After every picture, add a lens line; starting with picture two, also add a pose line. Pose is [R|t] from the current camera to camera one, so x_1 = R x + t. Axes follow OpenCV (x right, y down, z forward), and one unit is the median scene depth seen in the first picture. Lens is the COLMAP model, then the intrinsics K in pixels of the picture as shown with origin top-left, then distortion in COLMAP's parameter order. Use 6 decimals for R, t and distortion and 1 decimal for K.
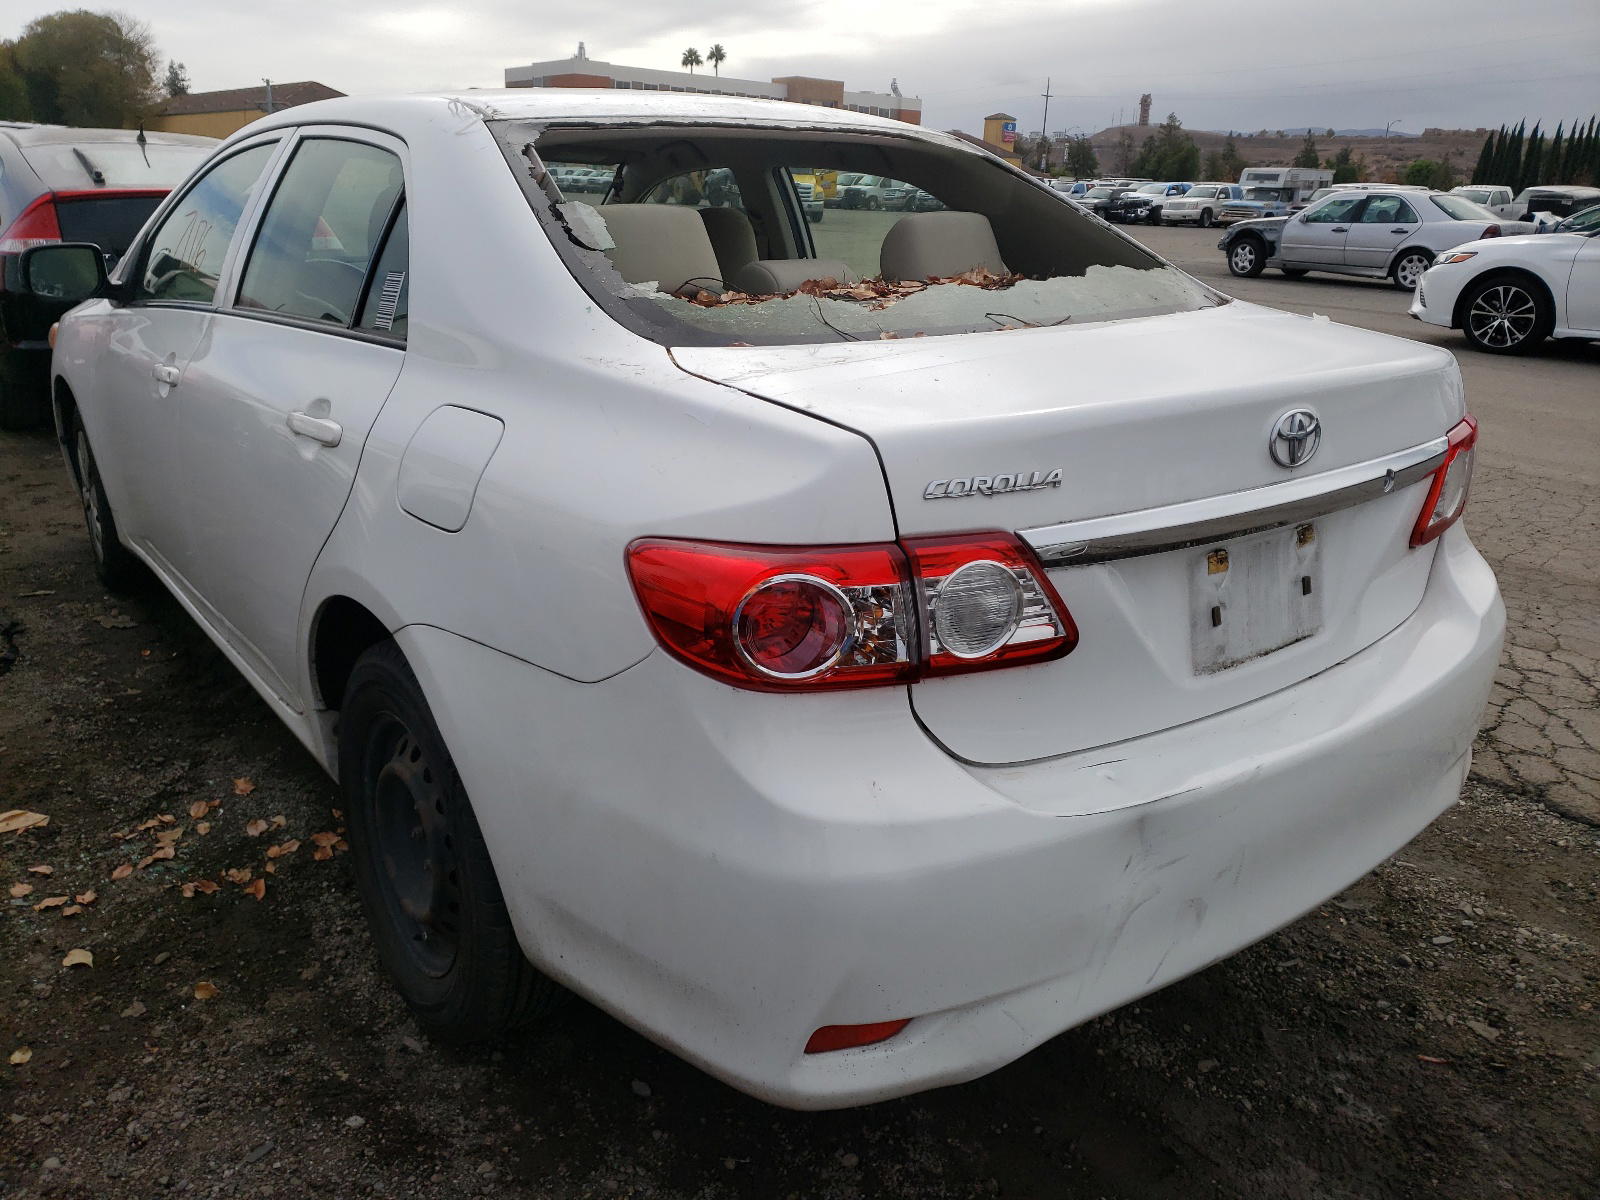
lens RADIAL K [[1210.5, 0, 805.5], [0, 1210.5, 591.0], [0, 0, 1]] dist [0.046021, -0.009847]
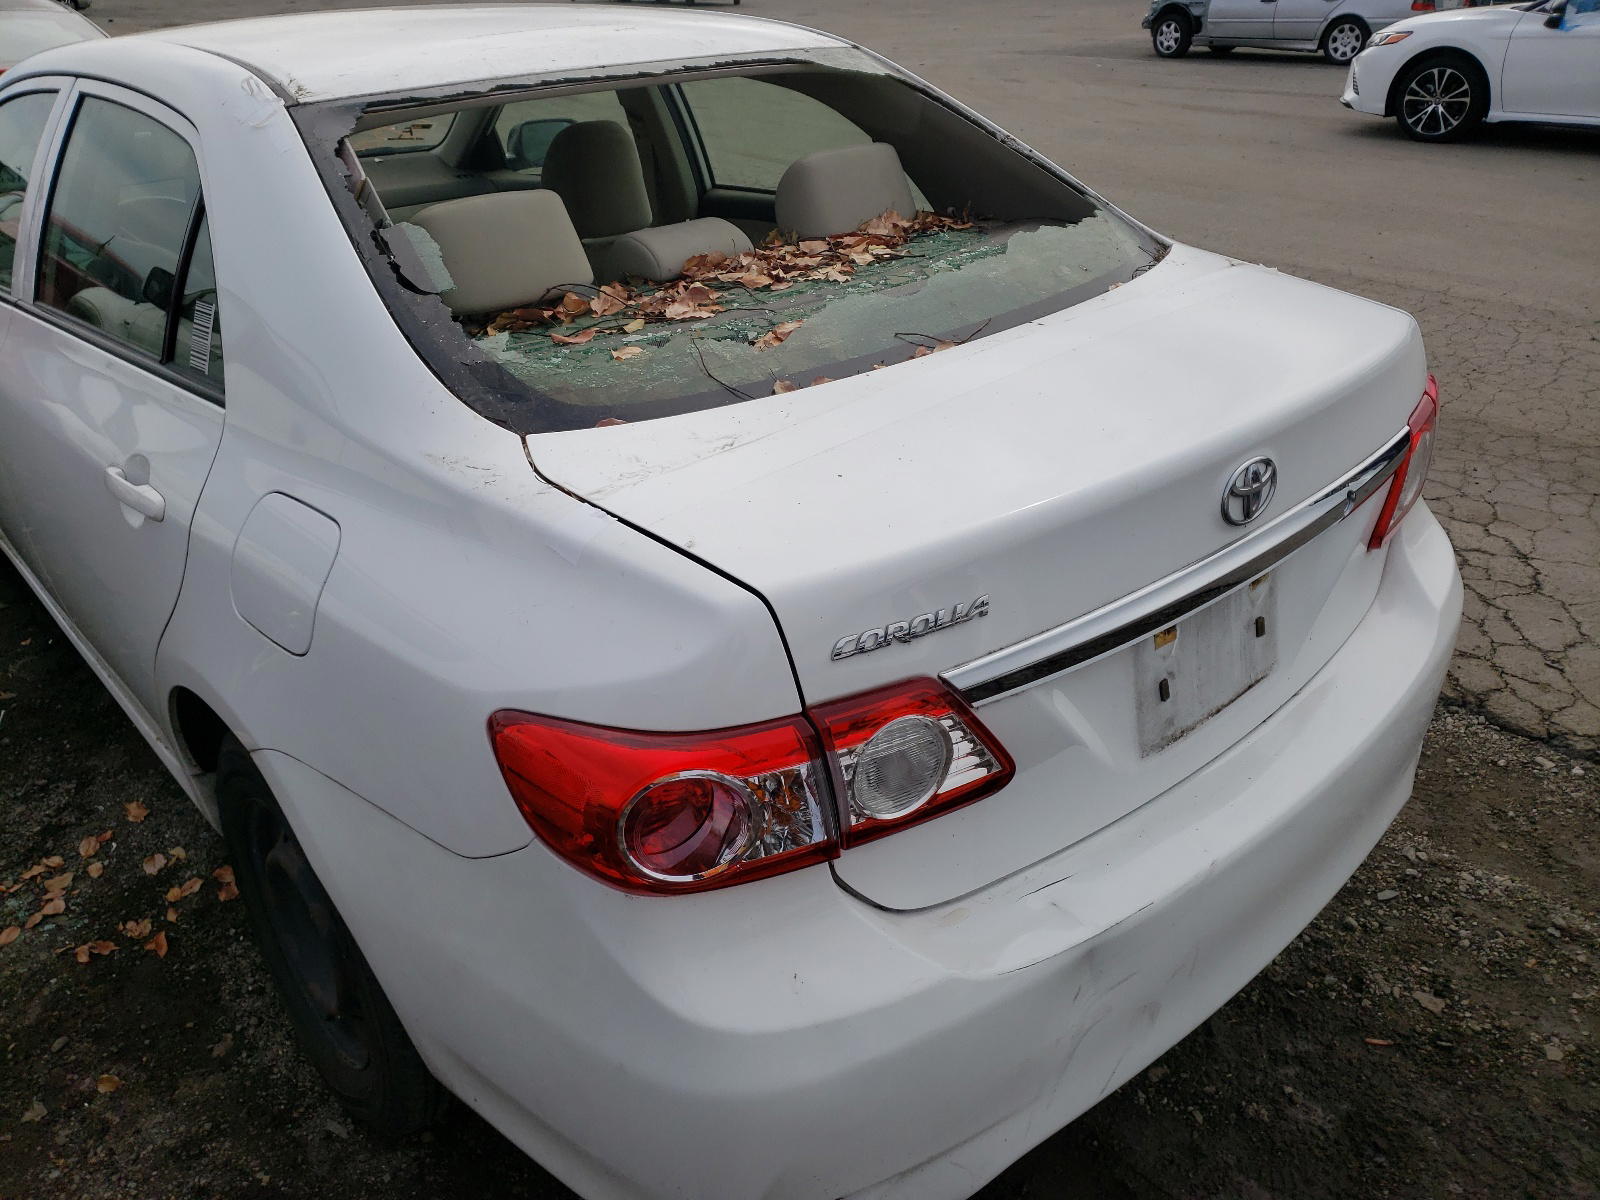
lens RADIAL K [[1210.5, 0, 791.1], [0, 1210.5, 607.9], [0, 0, 1]] dist [0.046021, -0.009847]
pose [[0.996876, -0.070528, 0.035548, 0.026589], [0.063962, 0.984962, 0.160495, -0.160684], [-0.046333, -0.157720, 0.986396, 0.104747]]
